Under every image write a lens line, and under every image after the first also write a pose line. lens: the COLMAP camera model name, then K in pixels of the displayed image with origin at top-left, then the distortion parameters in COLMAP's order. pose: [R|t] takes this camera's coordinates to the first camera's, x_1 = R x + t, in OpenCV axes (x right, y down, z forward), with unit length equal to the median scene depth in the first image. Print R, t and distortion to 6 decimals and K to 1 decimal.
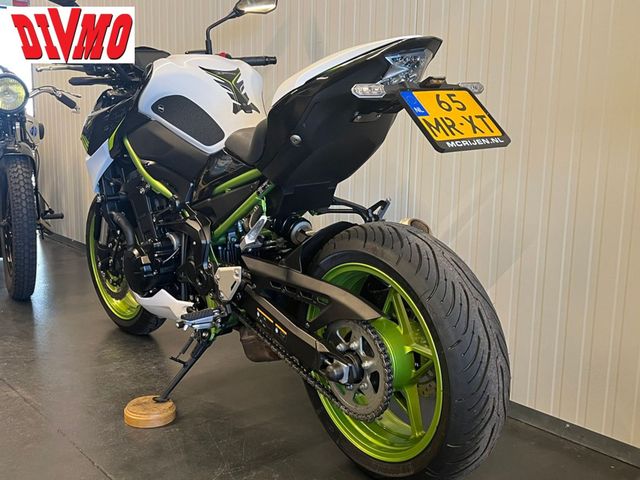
lens RADIAL K [[719.6, 0, 320.0], [0, 719.6, 240.0], [0, 0, 1]] dist [0.083652, 0.002610]
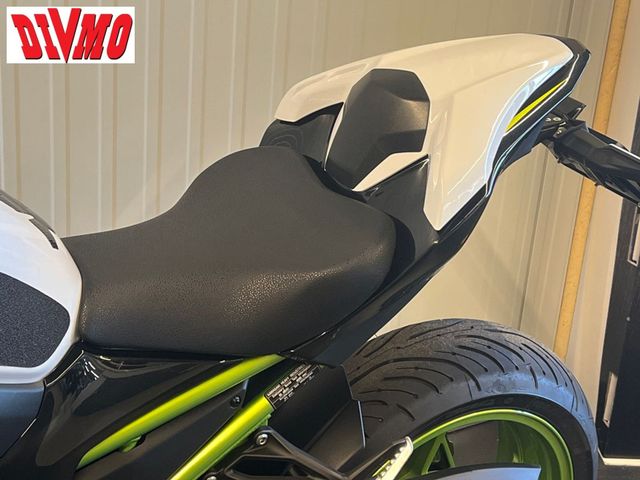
lens RADIAL K [[1187.0, 0, 320.0], [0, 1187.0, 240.0], [0, 0, 1]] dist [0.196136, -0.082259]
pose [[0.135597, -0.389983, 0.910783, -0.654281], [0.101754, 0.919894, 0.378735, -0.397538], [-0.985525, 0.041320, 0.164417, 0.786507]]
